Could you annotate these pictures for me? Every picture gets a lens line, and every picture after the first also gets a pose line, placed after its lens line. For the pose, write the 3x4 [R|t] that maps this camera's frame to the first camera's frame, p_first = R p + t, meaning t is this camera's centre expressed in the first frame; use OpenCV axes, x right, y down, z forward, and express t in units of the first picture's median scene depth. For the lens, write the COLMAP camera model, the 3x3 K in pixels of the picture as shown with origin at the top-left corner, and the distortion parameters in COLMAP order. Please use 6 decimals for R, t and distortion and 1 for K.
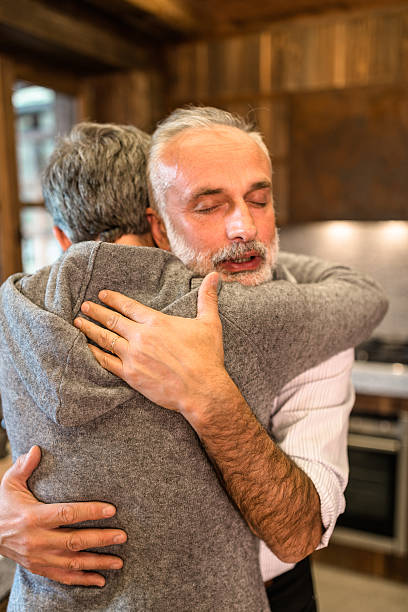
lens RADIAL K [[599.0, 0, 204.0], [0, 599.0, 306.0], [0, 0, 1]] dist [0.015785, 0.005828]
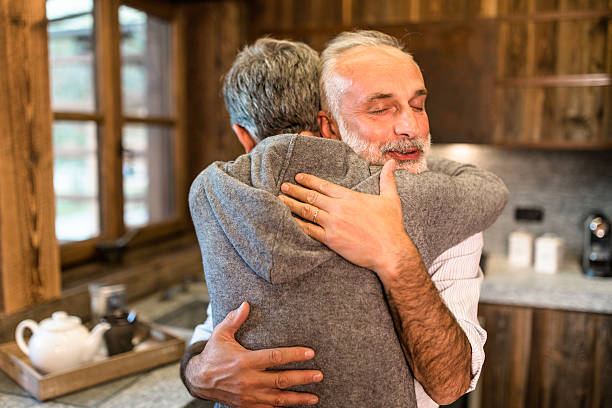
lens RADIAL K [[599.0, 0, 306.5], [0, 599.0, 209.2], [0, 0, 1]] dist [0.015785, 0.005828]
pose [[0.994459, 0.009690, 0.104675, -0.280695], [-0.004759, 0.998871, -0.047262, 0.102861], [-0.105015, 0.046502, 0.993383, -0.198547]]
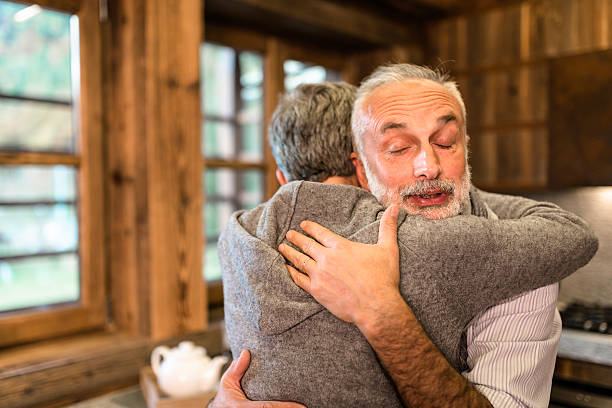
lens RADIAL K [[596.9, 0, 306.0], [0, 596.9, 204.0], [0, 0, 1]] dist [0.094433, -0.001613]
pose [[0.951764, -0.006604, -0.306760, 0.200907], [-0.023896, 0.995137, -0.095563, 0.053092], [0.305899, 0.098284, 0.946977, -0.124566]]
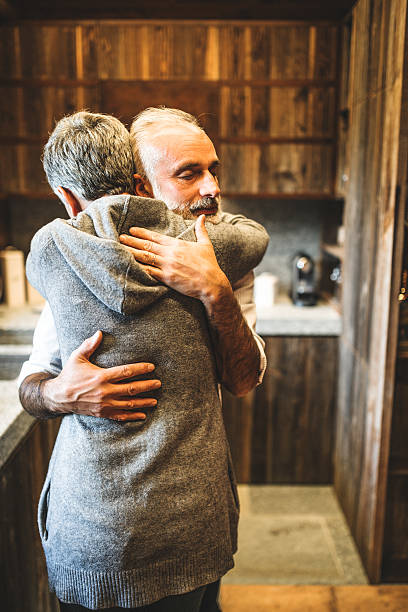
lens RADIAL K [[599.0, 0, 204.0], [0, 599.0, 306.0], [0, 0, 1]] dist [0.015785, 0.005828]
pose [[0.910240, -0.059497, 0.409785, -0.637399], [0.047848, 0.998107, 0.038634, 0.123435], [-0.411308, -0.015558, 0.911364, -0.458506]]
